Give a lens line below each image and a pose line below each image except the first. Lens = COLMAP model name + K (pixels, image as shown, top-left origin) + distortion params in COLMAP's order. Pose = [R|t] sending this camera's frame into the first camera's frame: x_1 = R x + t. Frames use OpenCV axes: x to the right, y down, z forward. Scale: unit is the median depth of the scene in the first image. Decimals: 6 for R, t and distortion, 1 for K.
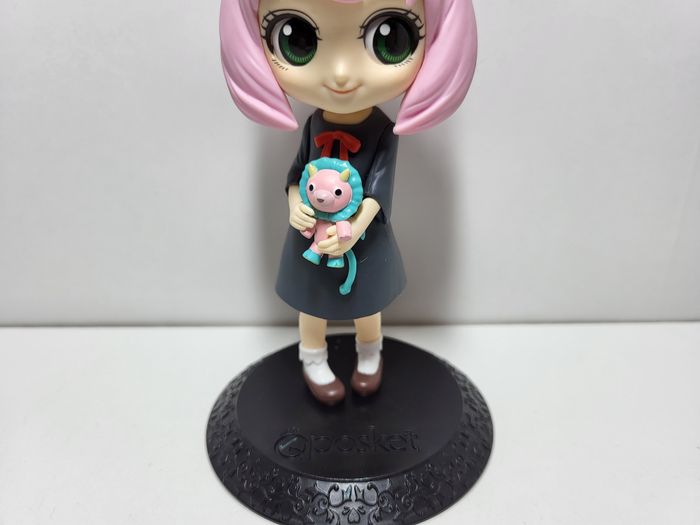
lens RADIAL K [[538.3, 0, 363.5], [0, 538.3, 254.2], [0, 0, 1]] dist [-0.028864, -0.001972]
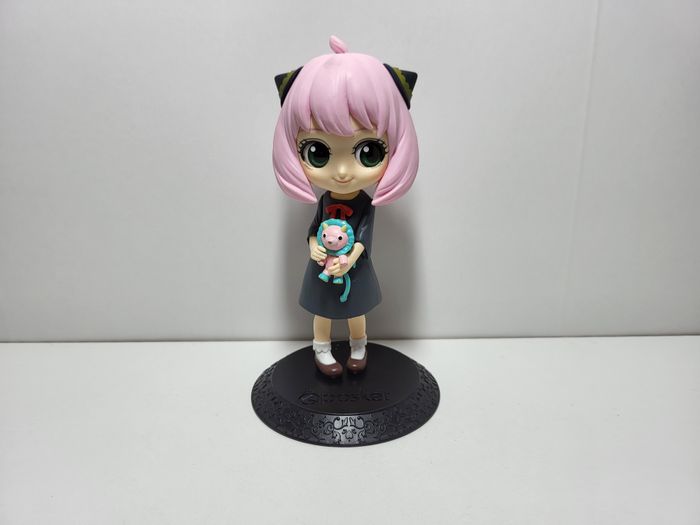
lens RADIAL K [[538.3, 0, 371.3], [0, 538.3, 262.5], [0, 0, 1]] dist [-0.028864, -0.001972]
pose [[0.999364, -0.002023, 0.035609, -0.008069], [0.006861, 0.990646, -0.136286, 0.188301], [-0.035000, 0.136443, 0.990029, -0.667572]]
